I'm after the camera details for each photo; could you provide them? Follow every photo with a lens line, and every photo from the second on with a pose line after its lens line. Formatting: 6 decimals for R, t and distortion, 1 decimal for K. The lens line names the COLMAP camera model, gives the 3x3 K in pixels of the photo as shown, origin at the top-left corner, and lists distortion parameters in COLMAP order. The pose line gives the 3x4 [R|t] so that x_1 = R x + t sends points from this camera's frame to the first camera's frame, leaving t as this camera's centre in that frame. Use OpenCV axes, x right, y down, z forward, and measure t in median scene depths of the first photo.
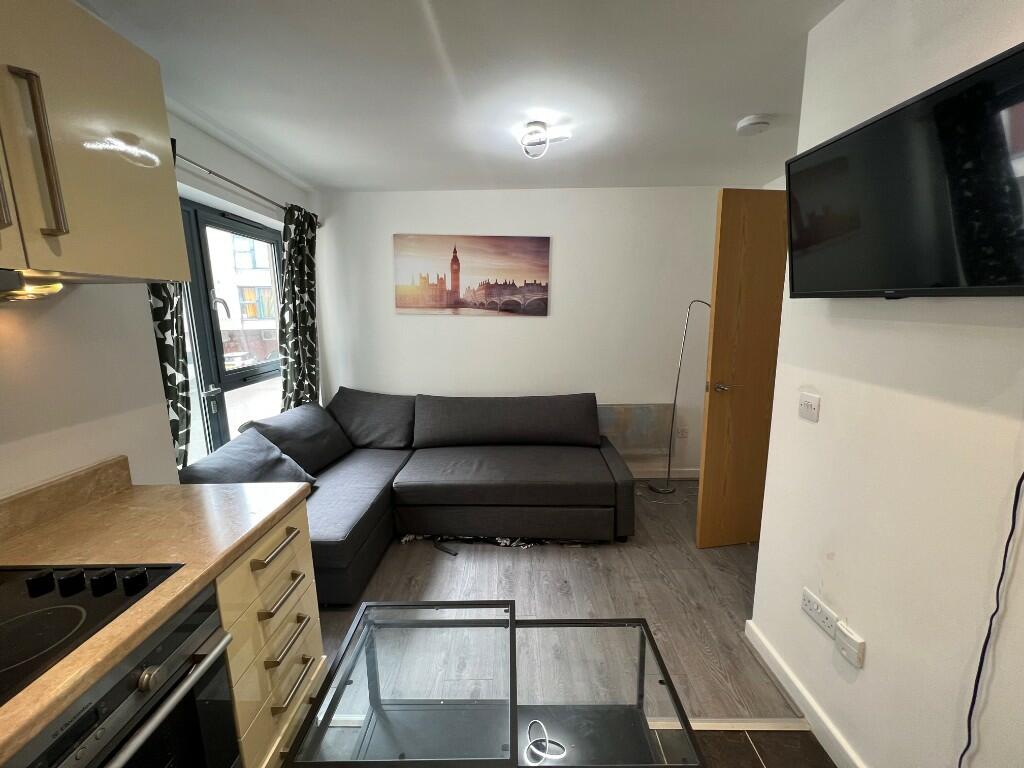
lens RADIAL K [[410.0, 0, 508.9], [0, 410.0, 382.5], [0, 0, 1]] dist [0.000220, 0.002251]
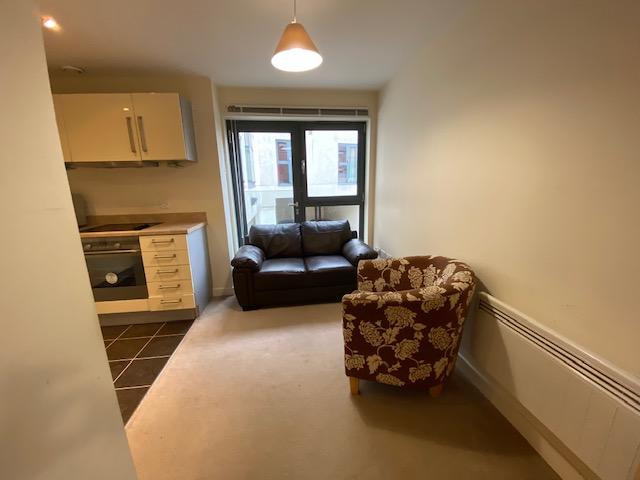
lens RADIAL K [[262.9, 0, 323.0], [0, 262.9, 242.8], [0, 0, 1]] dist [-0.003157, -0.004129]
pose [[0.142983, 0.250253, -0.957564, 0.703608], [-0.167935, 0.959610, 0.225711, -0.119518], [0.975374, 0.128536, 0.179235, 0.810122]]
